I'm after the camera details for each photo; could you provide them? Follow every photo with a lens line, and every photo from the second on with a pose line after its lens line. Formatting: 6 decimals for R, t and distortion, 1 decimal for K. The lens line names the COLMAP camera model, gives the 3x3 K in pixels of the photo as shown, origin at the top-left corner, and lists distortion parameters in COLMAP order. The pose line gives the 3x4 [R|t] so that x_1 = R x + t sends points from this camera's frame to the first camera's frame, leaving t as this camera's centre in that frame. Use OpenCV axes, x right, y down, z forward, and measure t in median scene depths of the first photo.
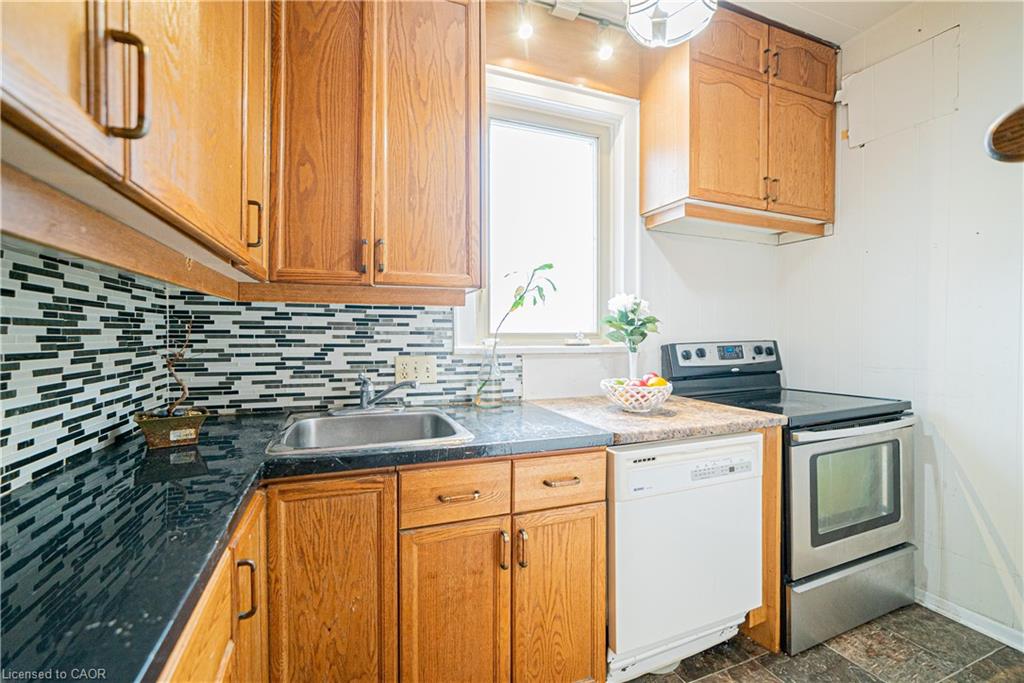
lens RADIAL K [[407.9, 0, 512.0], [0, 407.9, 341.5], [0, 0, 1]] dist [-0.010649, 0.000020]
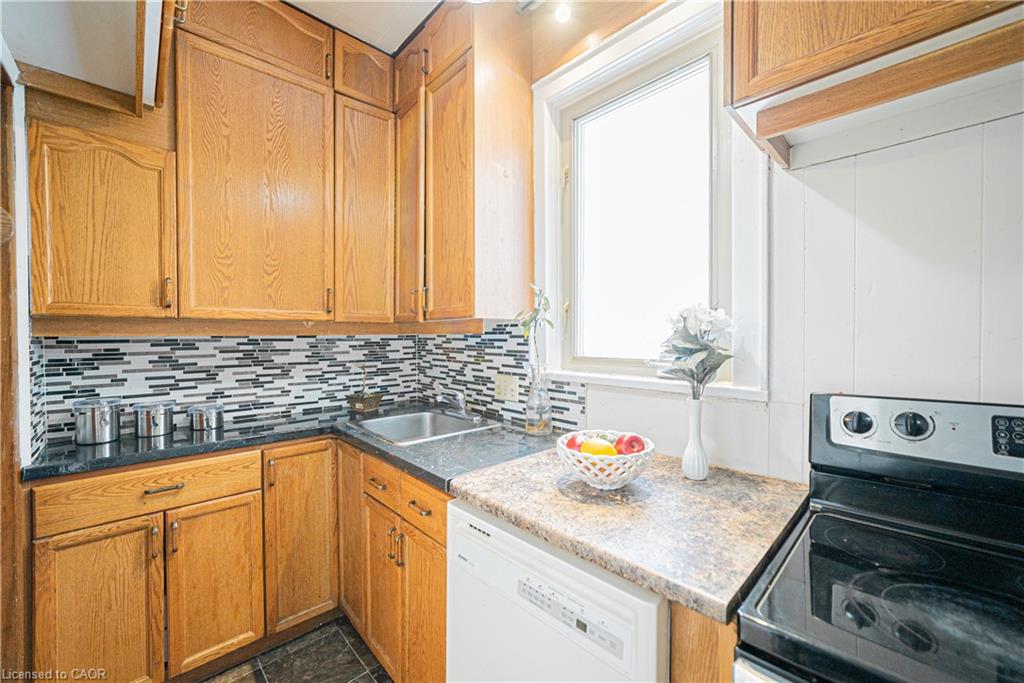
lens RADIAL K [[422.4, 0, 509.2], [0, 422.4, 346.1], [0, 0, 1]] dist [-0.009588, 0.000079]
pose [[0.384163, 0.018318, -0.923084, 0.917461], [-0.014494, 0.999800, 0.013808, -0.066782], [0.923152, 0.008075, 0.384351, 0.610363]]
